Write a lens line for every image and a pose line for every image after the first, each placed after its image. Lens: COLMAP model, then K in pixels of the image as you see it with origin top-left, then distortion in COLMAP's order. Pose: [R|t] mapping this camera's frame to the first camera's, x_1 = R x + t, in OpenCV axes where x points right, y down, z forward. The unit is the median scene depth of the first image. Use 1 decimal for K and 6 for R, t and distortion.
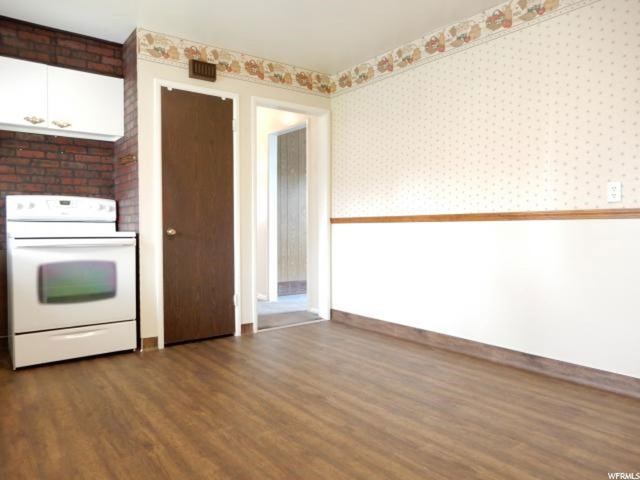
lens RADIAL K [[458.8, 0, 321.6], [0, 458.8, 243.1], [0, 0, 1]] dist [0.014264, -0.004478]
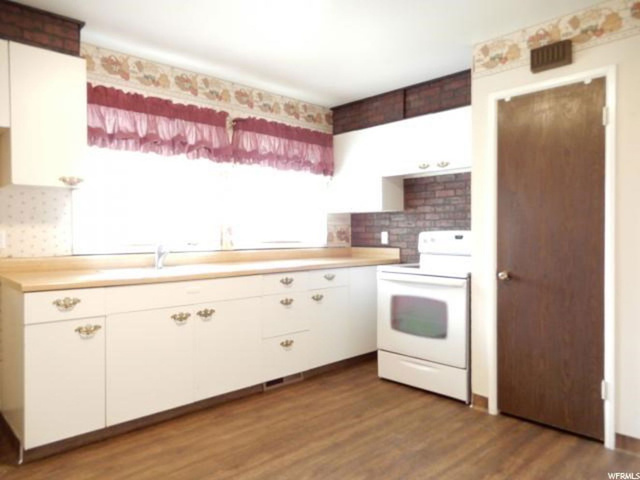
lens RADIAL K [[458.8, 0, 321.3], [0, 458.8, 239.3], [0, 0, 1]] dist [0.014264, -0.004478]
pose [[0.113459, 0.014885, -0.993431, 0.512057], [-0.031155, 0.999449, 0.011417, -0.100805], [0.993054, 0.029655, 0.113860, 0.681080]]
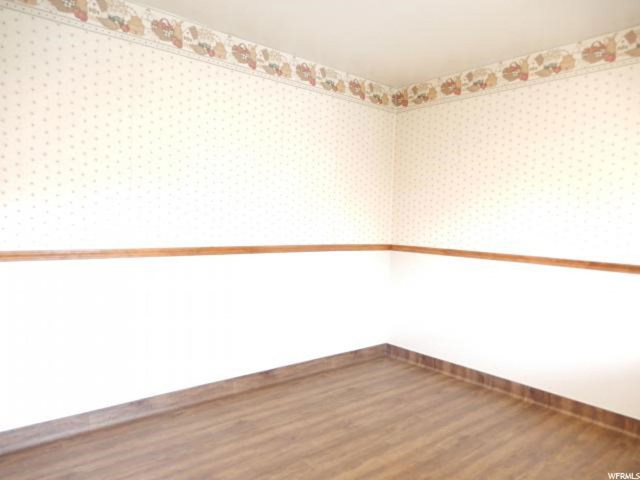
lens RADIAL K [[458.8, 0, 324.3], [0, 458.8, 240.8], [0, 0, 1]] dist [0.014264, -0.004478]
pose [[-0.058821, -0.044065, 0.997296, -0.644846], [0.002346, 0.999016, 0.044280, -0.123644], [-0.998266, 0.004944, -0.058660, 0.887248]]
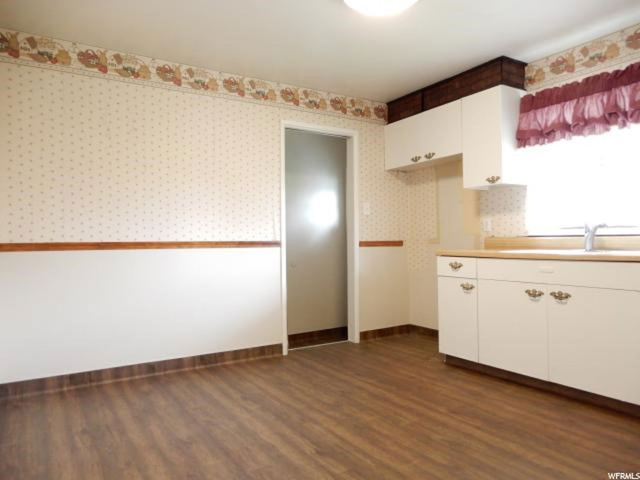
lens RADIAL K [[458.8, 0, 323.7], [0, 458.8, 238.9], [0, 0, 1]] dist [0.014264, -0.004478]
pose [[-0.996902, 0.015354, 0.077147, -0.066609], [0.017680, 0.999406, 0.029567, -0.078323], [-0.076647, 0.030839, -0.996581, 1.517643]]
